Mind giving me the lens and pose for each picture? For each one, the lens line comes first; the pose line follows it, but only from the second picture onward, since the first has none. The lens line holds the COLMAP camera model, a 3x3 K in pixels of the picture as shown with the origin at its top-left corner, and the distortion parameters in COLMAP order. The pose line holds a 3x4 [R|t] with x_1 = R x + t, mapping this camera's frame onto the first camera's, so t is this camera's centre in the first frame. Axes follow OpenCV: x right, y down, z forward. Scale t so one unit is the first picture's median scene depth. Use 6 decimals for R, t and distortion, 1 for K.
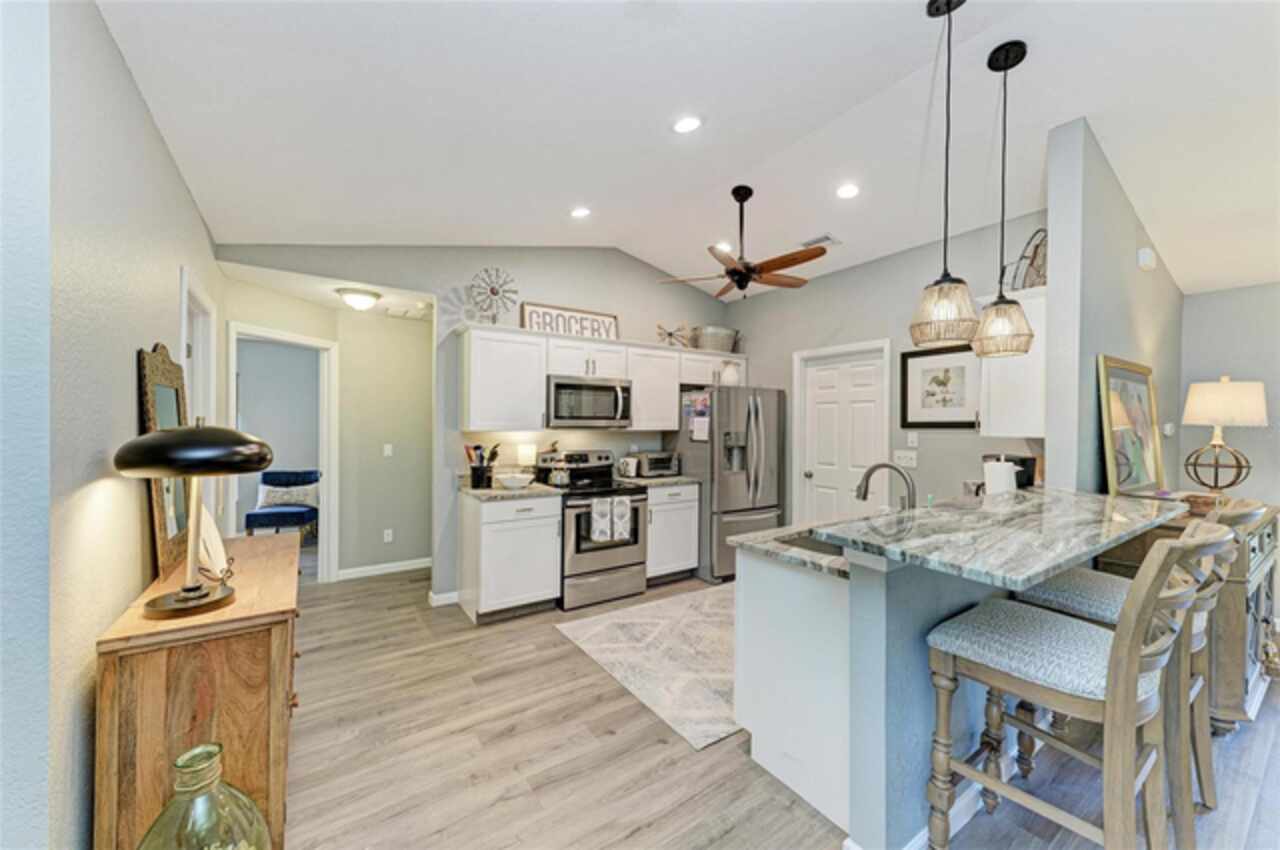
lens RADIAL K [[474.6, 0, 631.7], [0, 474.6, 421.1], [0, 0, 1]] dist [0.003081, 0.000144]
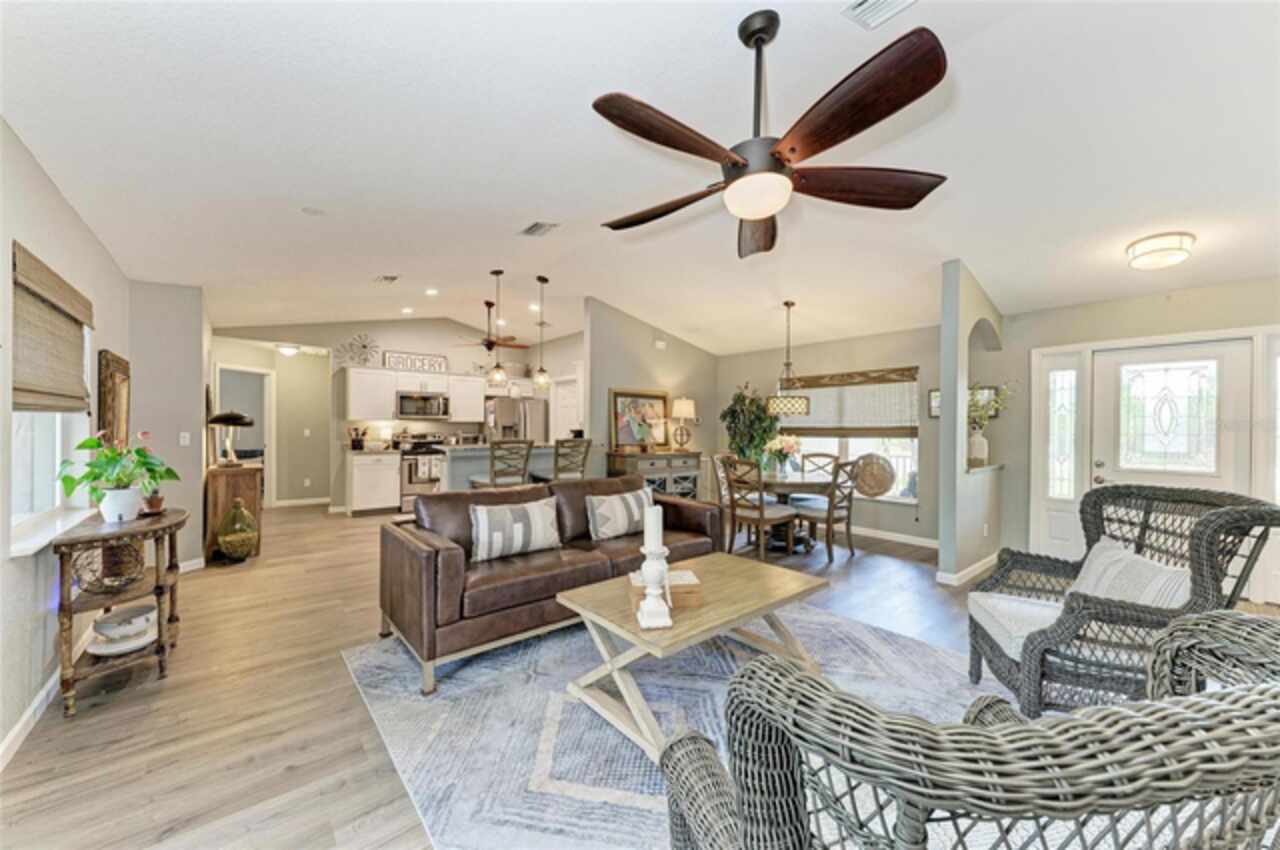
lens RADIAL K [[474.6, 0, 641.5], [0, 474.6, 430.8], [0, 0, 1]] dist [0.003081, 0.000144]
pose [[0.994369, 0.000113, 0.105974, 0.543353], [-0.001050, 0.999961, 0.008791, 0.039494], [-0.105969, -0.008853, 0.994330, -0.897179]]
